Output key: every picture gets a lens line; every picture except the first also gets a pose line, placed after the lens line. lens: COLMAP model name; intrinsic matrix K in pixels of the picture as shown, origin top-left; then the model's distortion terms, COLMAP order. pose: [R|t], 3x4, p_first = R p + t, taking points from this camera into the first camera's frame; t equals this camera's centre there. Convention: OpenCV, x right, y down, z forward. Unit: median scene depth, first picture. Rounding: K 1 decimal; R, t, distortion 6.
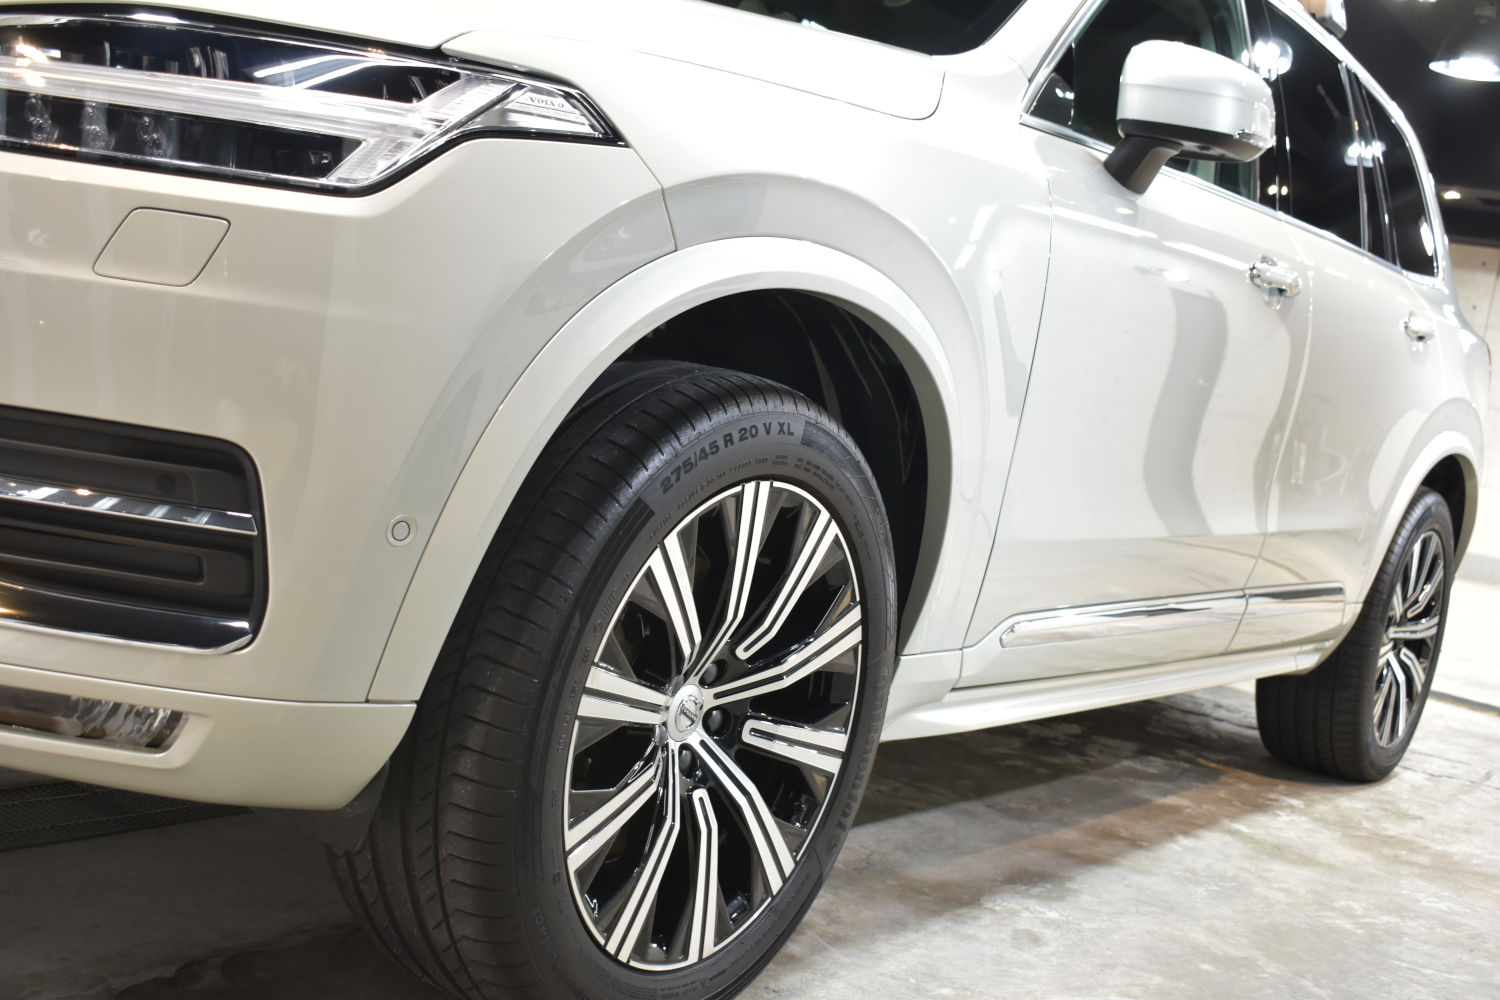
lens RADIAL K [[1837.7, 0, 750.0], [0, 1837.7, 500.0], [0, 0, 1]] dist [-0.010027, -0.006636]
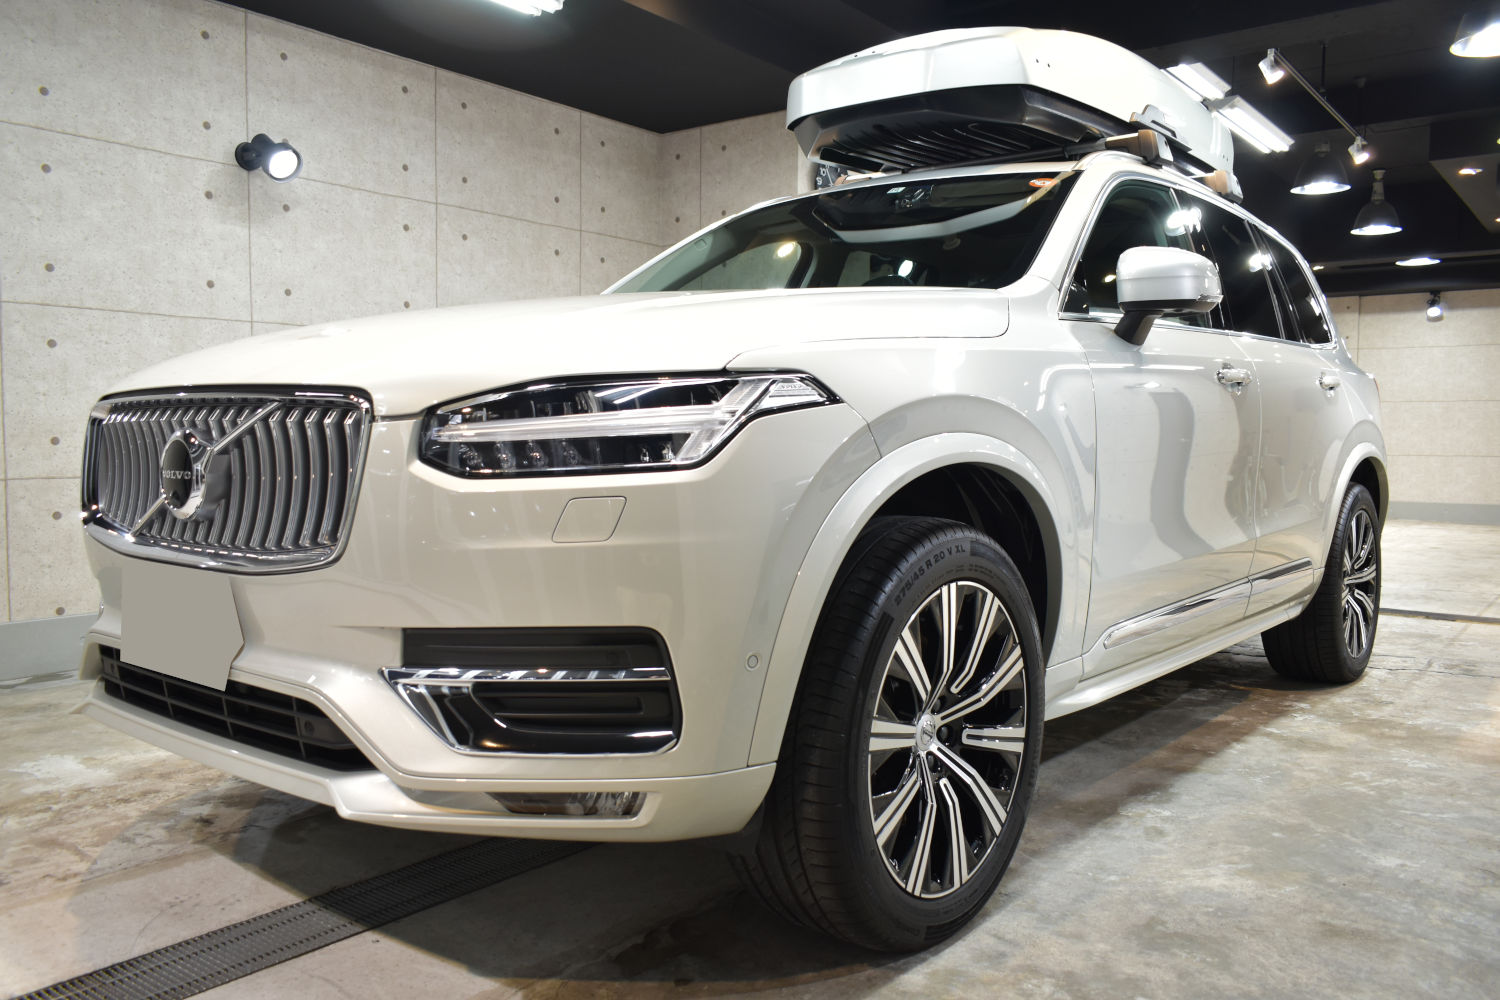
lens RADIAL K [[1197.1, 0, 750.0], [0, 1197.1, 500.0], [0, 0, 1]] dist [-0.005032, 0.006530]
pose [[0.980957, -0.168456, -0.096679, -0.041096], [0.164599, 0.985258, -0.046634, -0.048844], [0.103109, 0.029832, 0.994223, -0.046230]]
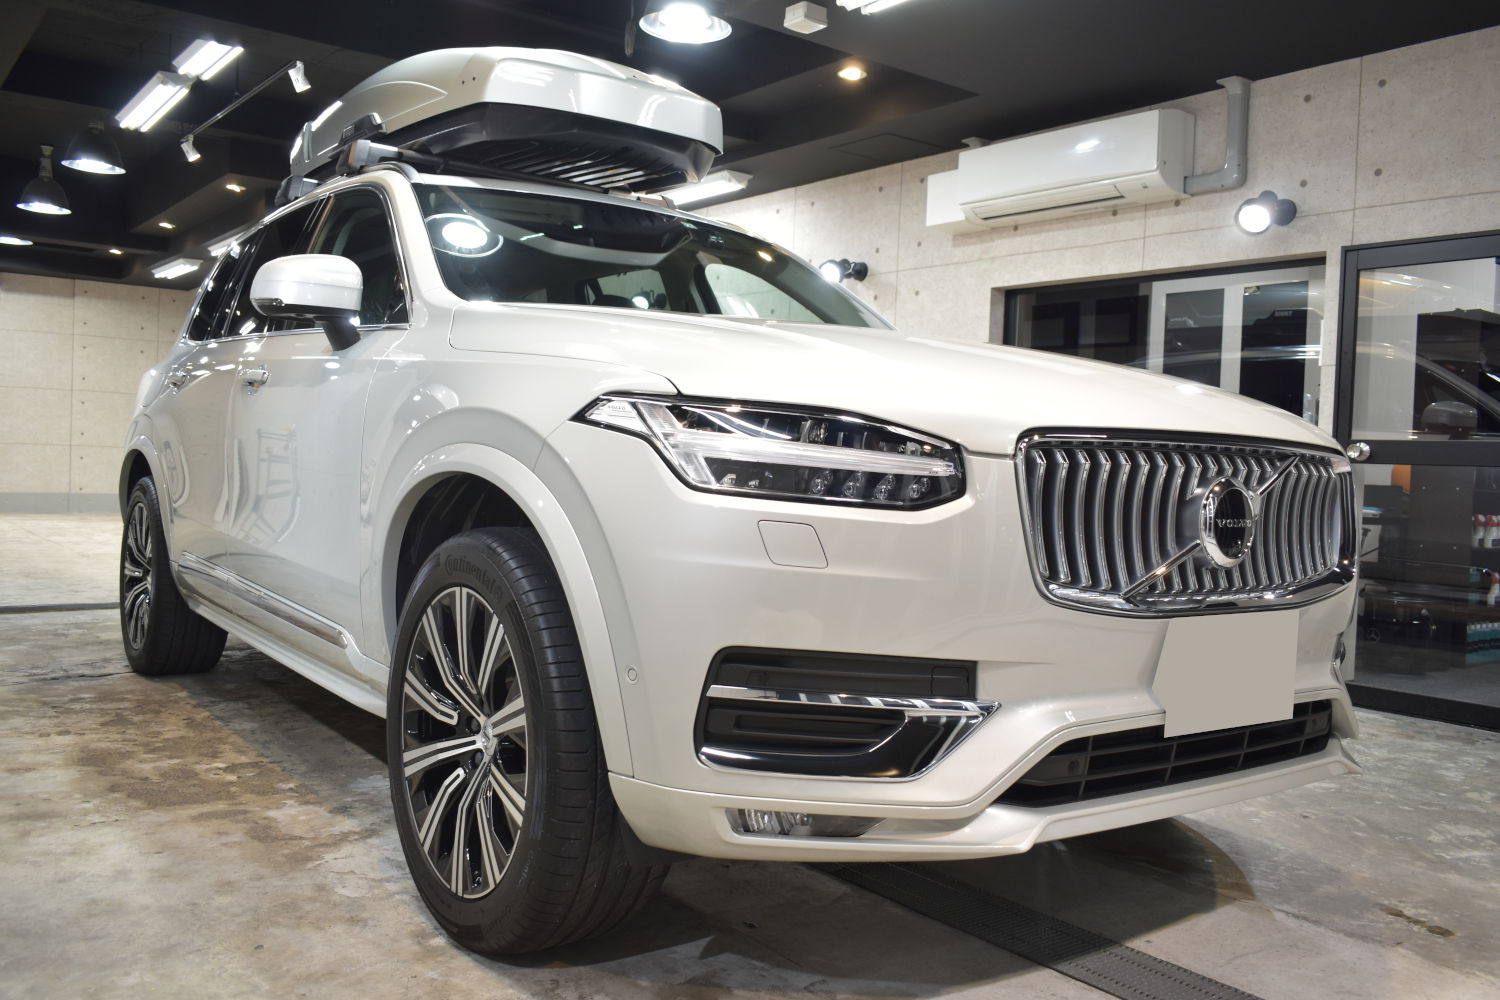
lens RADIAL K [[1250.0, 0, 750.0], [0, 1250.0, 500.0], [0, 0, 1]] dist [-0.007994, -0.012188]
pose [[0.336895, -0.198804, 0.920314, -1.258640], [0.100230, 0.979473, 0.174893, -0.334439], [-0.936192, 0.033322, 0.349906, 0.660913]]
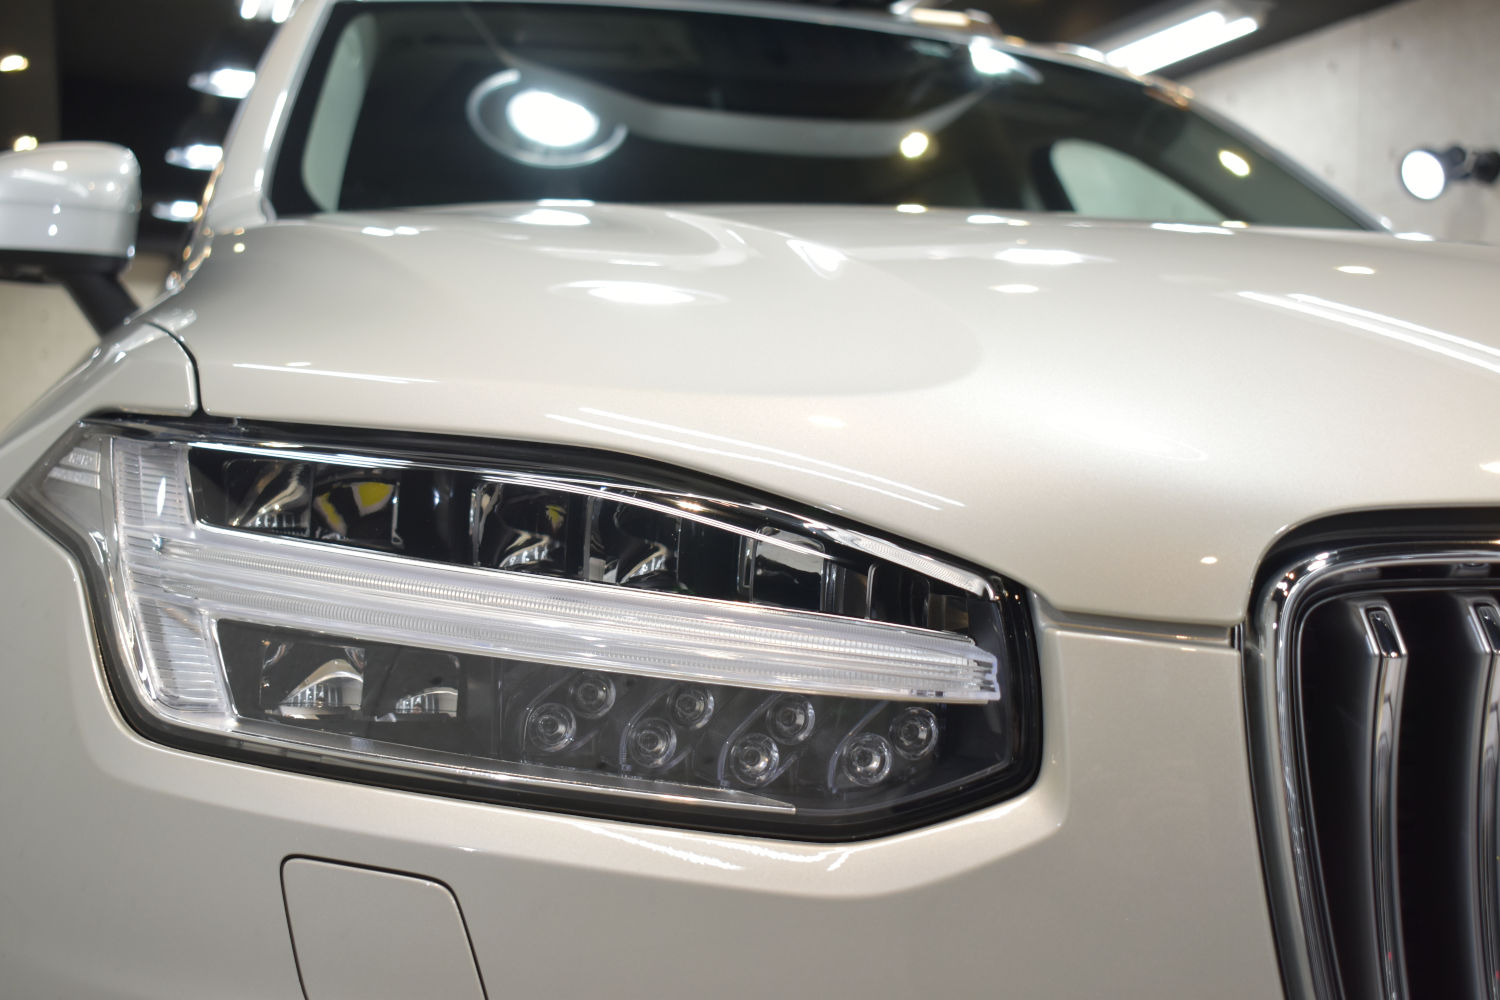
lens RADIAL K [[1992.0, 0, 750.0], [0, 1992.0, 500.0], [0, 0, 1]] dist [-0.024280, -0.044560]
pose [[0.616076, -0.162473, 0.770748, -0.822760], [0.149810, 0.984804, 0.087849, -0.275147], [-0.773309, 0.061344, 0.631054, 0.645569]]
